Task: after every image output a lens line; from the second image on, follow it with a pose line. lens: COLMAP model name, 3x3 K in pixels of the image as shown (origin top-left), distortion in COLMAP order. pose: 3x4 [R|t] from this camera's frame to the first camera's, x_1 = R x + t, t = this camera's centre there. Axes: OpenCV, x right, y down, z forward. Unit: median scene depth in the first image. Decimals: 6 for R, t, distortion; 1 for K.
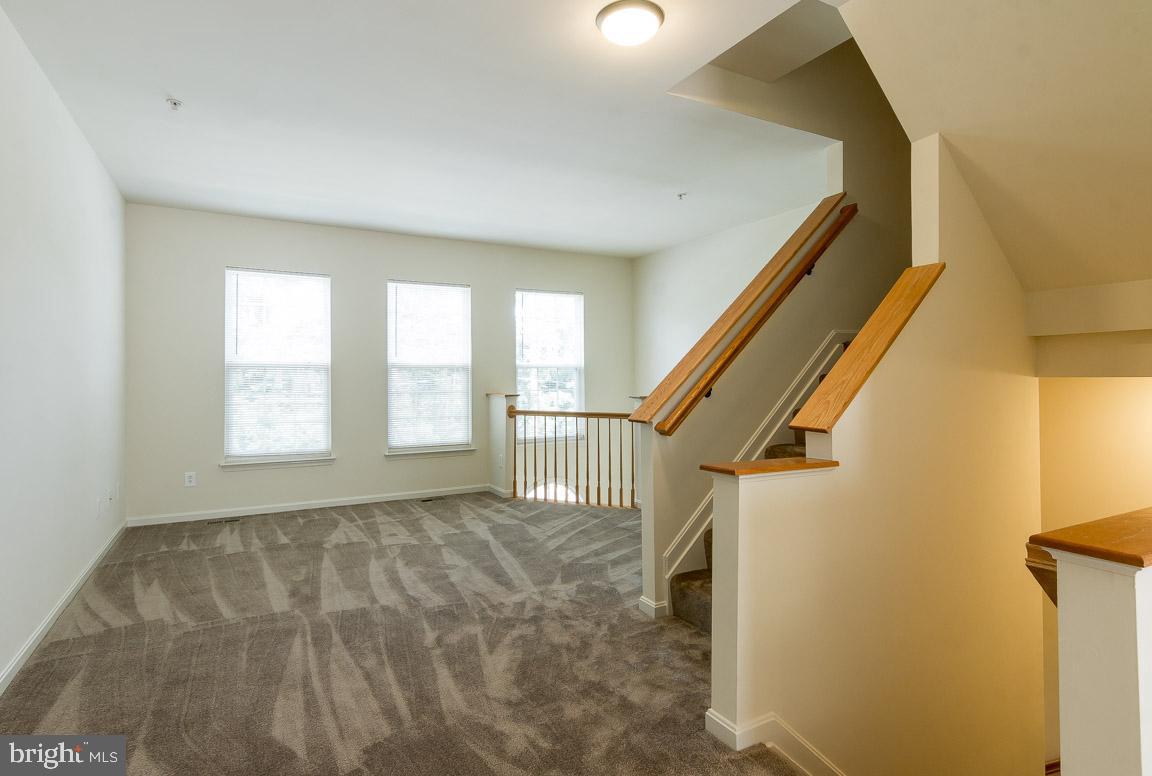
lens RADIAL K [[606.8, 0, 580.1], [0, 606.8, 373.9], [0, 0, 1]] dist [0.005537, 0.006466]
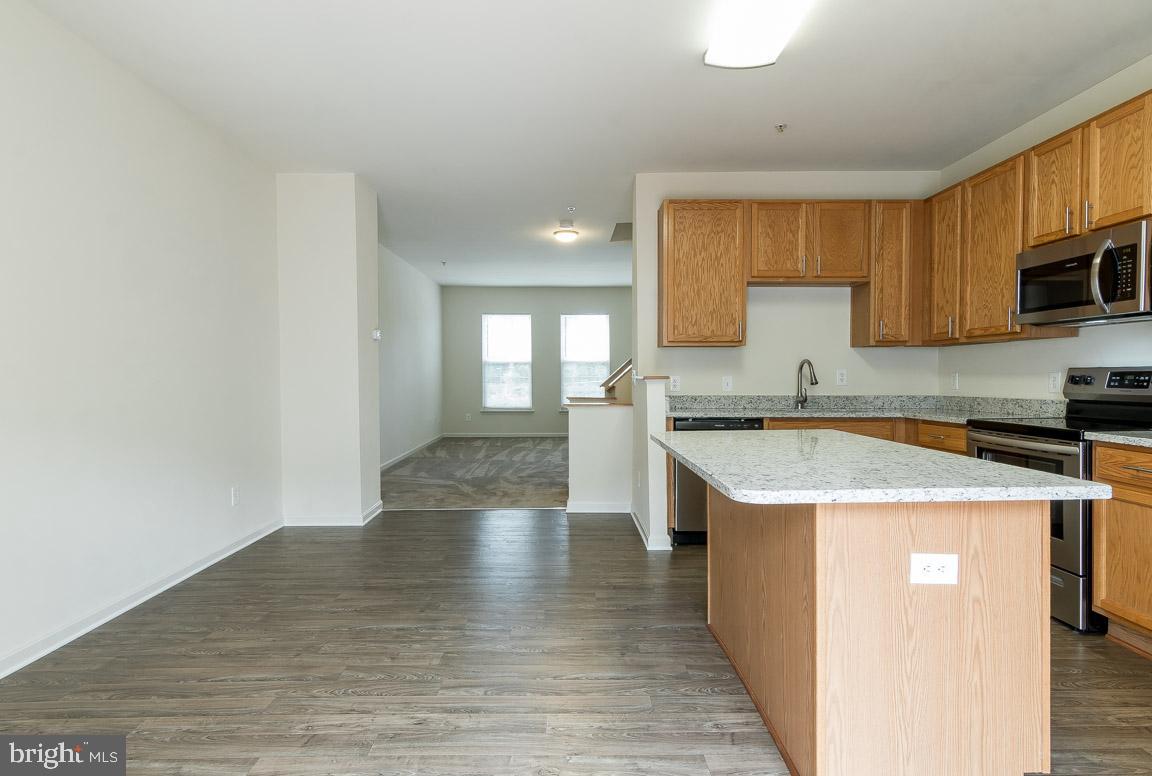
lens RADIAL K [[606.8, 0, 570.4], [0, 606.8, 382.3], [0, 0, 1]] dist [0.005537, 0.006466]
pose [[0.870346, 0.007157, -0.492389, 0.581434], [0.006362, 0.999648, 0.025775, 0.001080], [0.492399, -0.025566, 0.869994, -0.537180]]
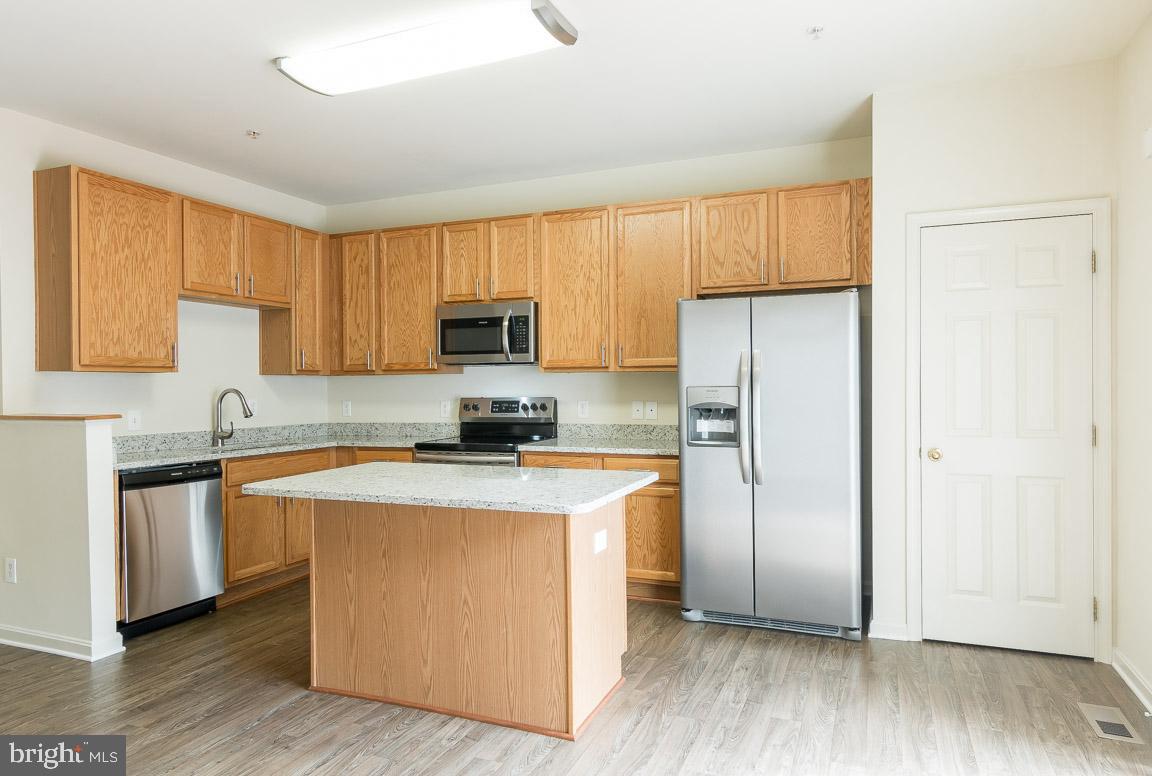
lens RADIAL K [[733.9, 0, 581.3], [0, 733.9, 387.6], [0, 0, 1]] dist [0.005018, 0.007465]
pose [[0.789931, -0.005708, 0.613169, 0.273864], [-0.002554, 0.999917, 0.012600, -0.018304], [-0.613191, -0.011519, 0.789851, -0.607071]]
